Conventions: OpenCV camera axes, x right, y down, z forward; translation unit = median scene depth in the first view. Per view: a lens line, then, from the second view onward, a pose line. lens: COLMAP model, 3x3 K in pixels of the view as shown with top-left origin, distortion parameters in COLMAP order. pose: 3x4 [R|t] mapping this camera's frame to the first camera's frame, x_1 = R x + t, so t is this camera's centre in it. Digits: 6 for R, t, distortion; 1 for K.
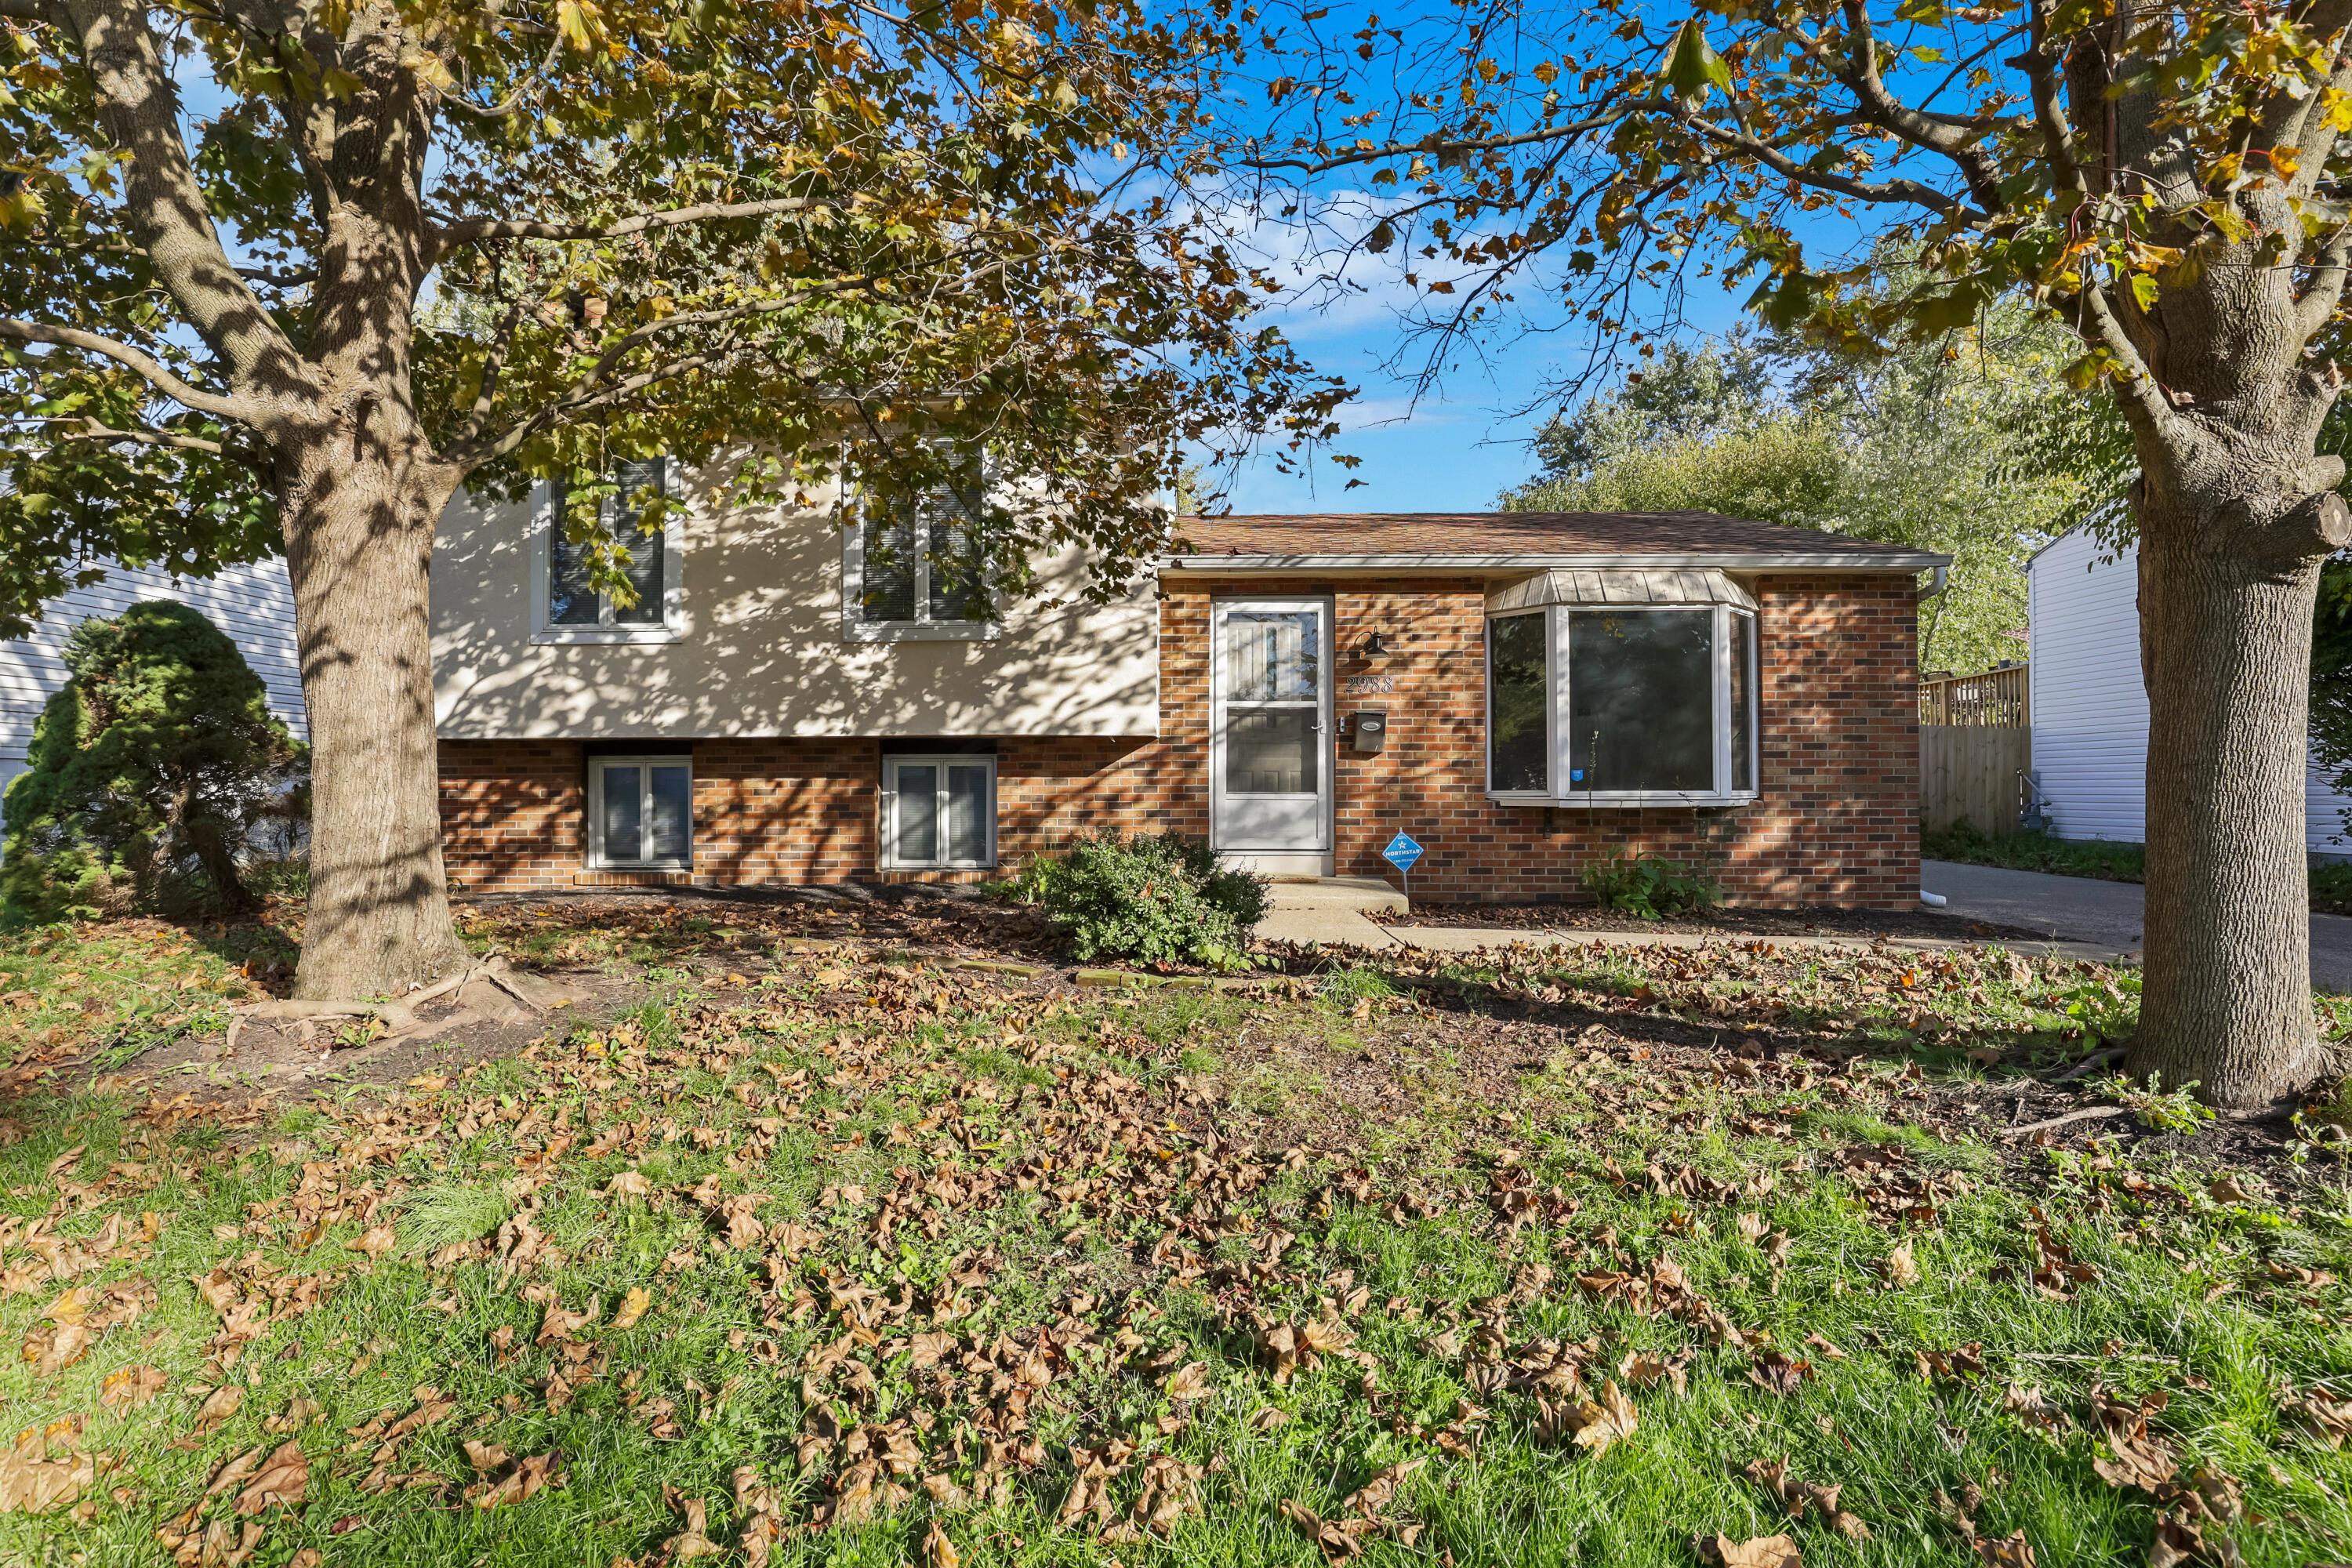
lens RADIAL K [[1107.1, 0, 1152.9], [0, 1107.1, 801.9], [0, 0, 1]] dist [-0.020128, 0.002805]
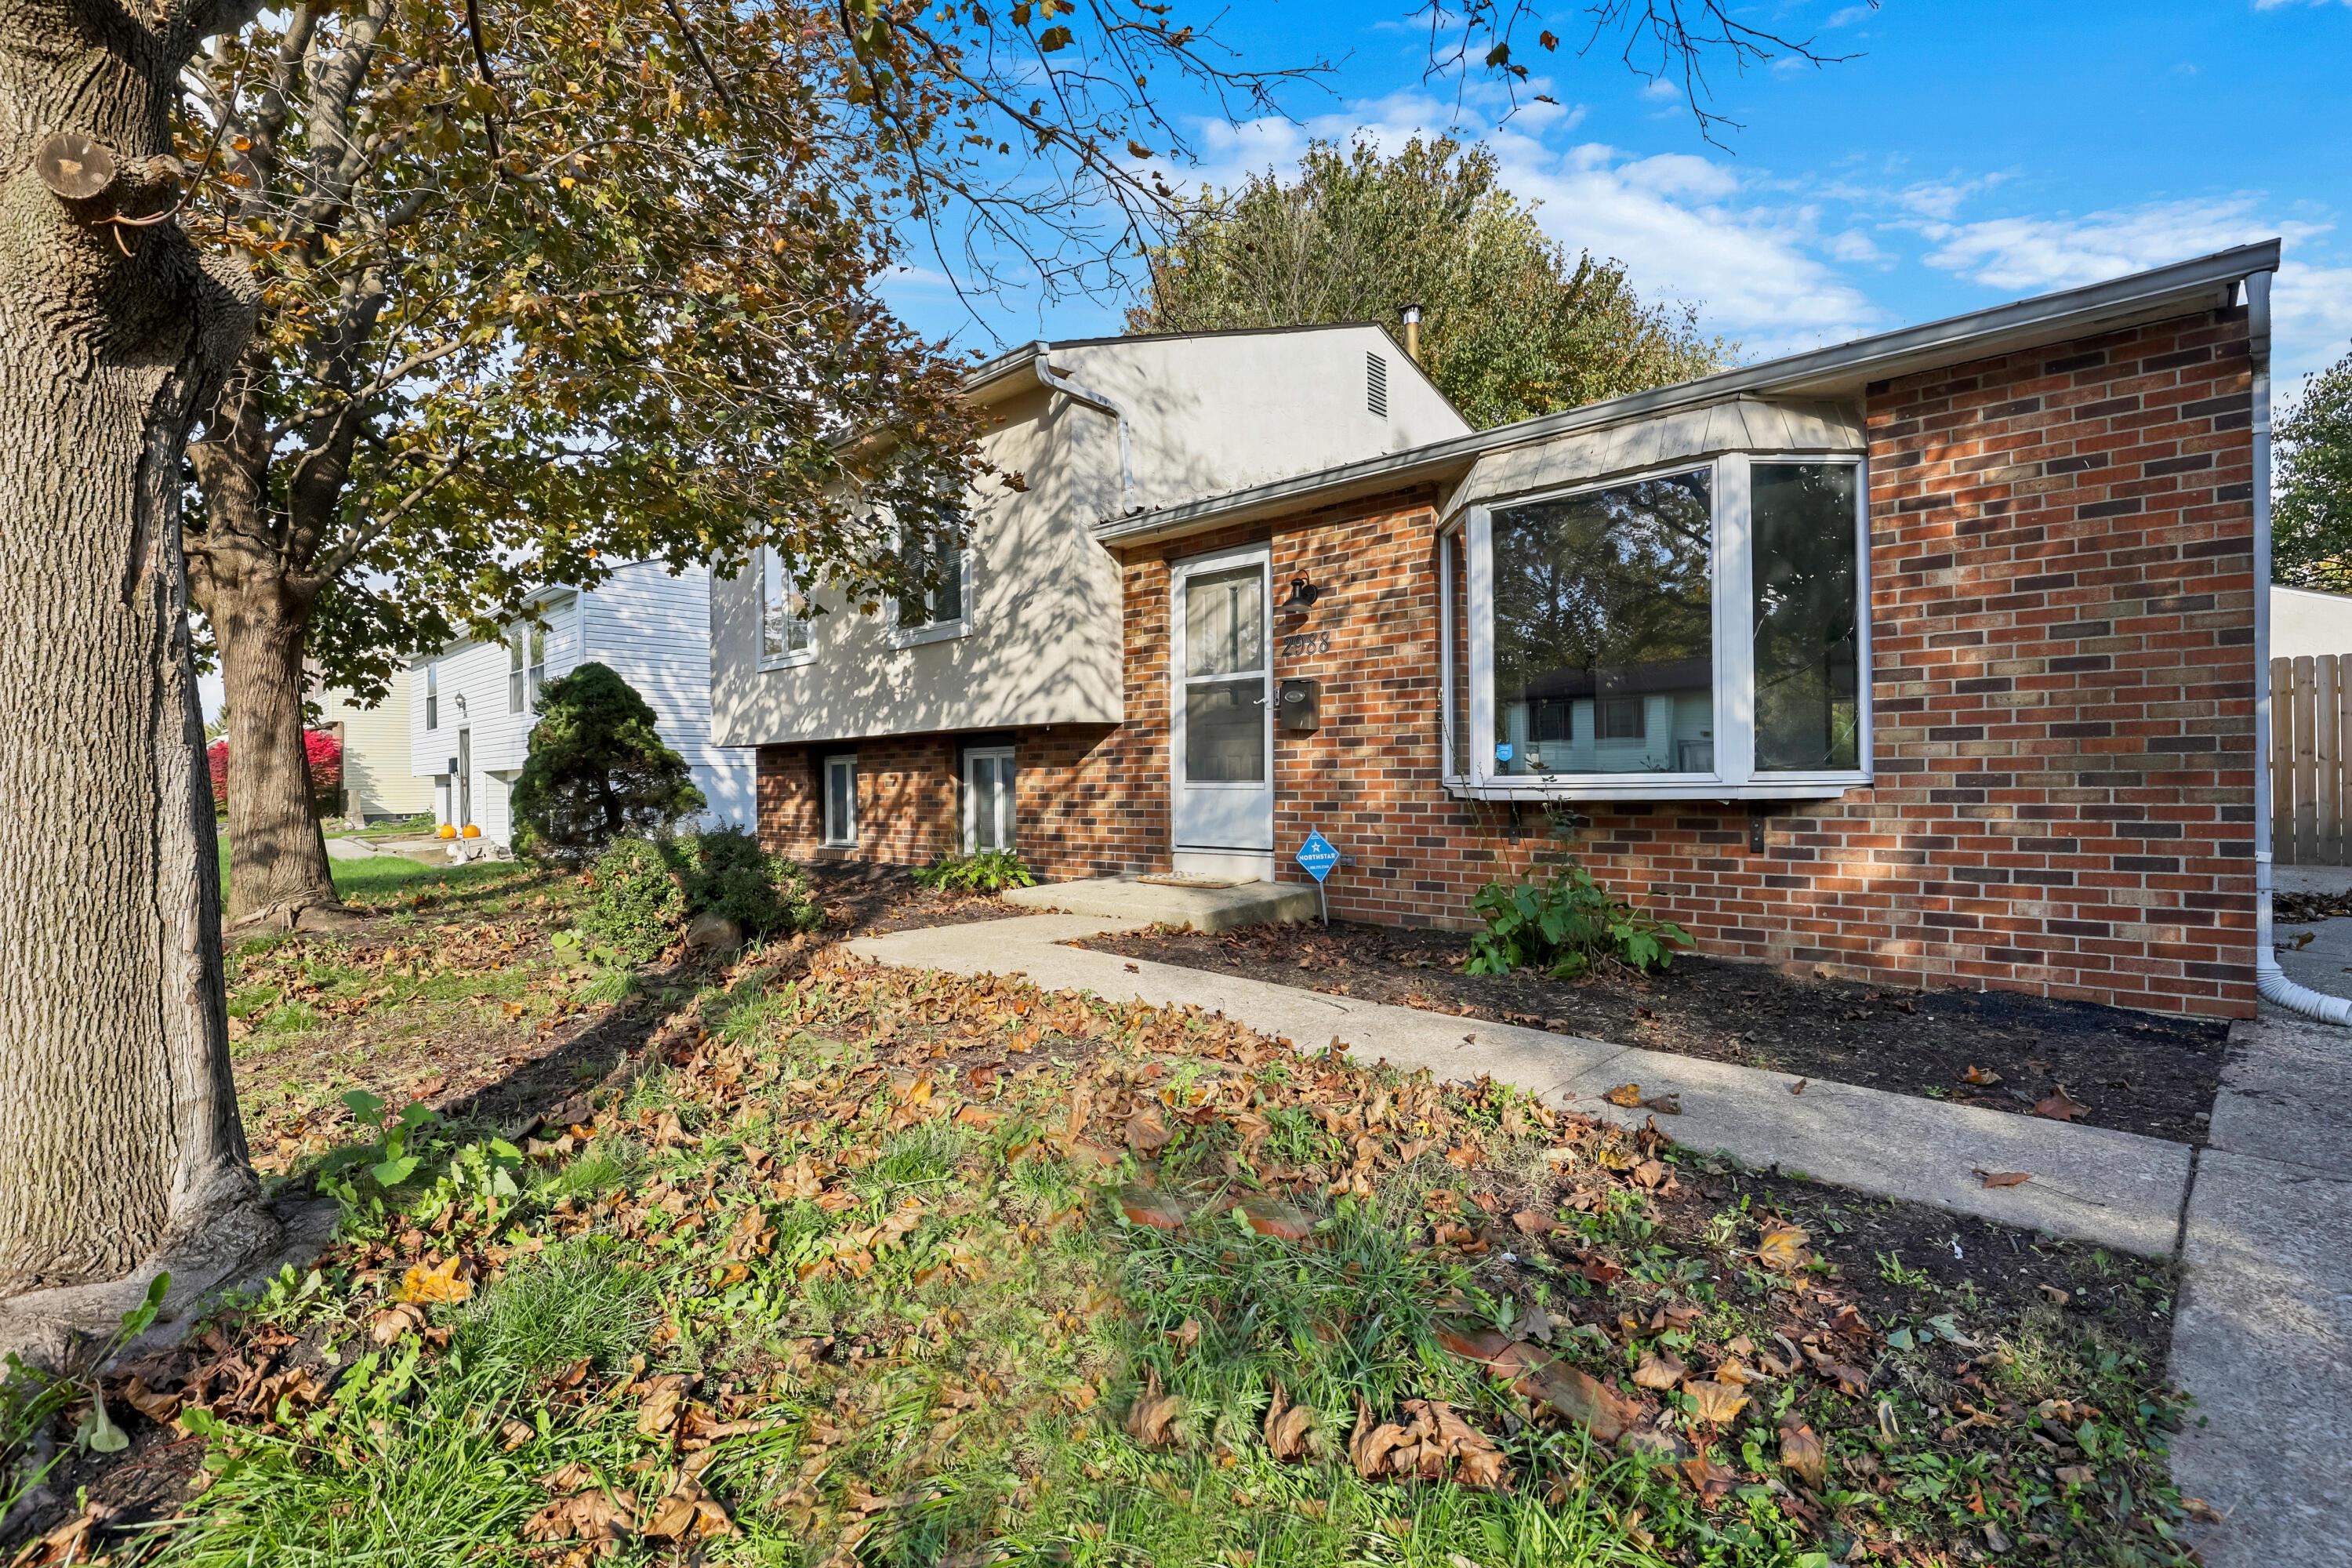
lens RADIAL K [[1107.1, 0, 1167.5], [0, 1107.1, 815.9], [0, 0, 1]] dist [-0.020128, 0.002805]
pose [[0.743248, 0.011687, -0.668913, 0.656150], [0.006173, 0.999685, 0.024326, -0.003040], [0.668987, -0.022209, 0.742942, 0.340352]]
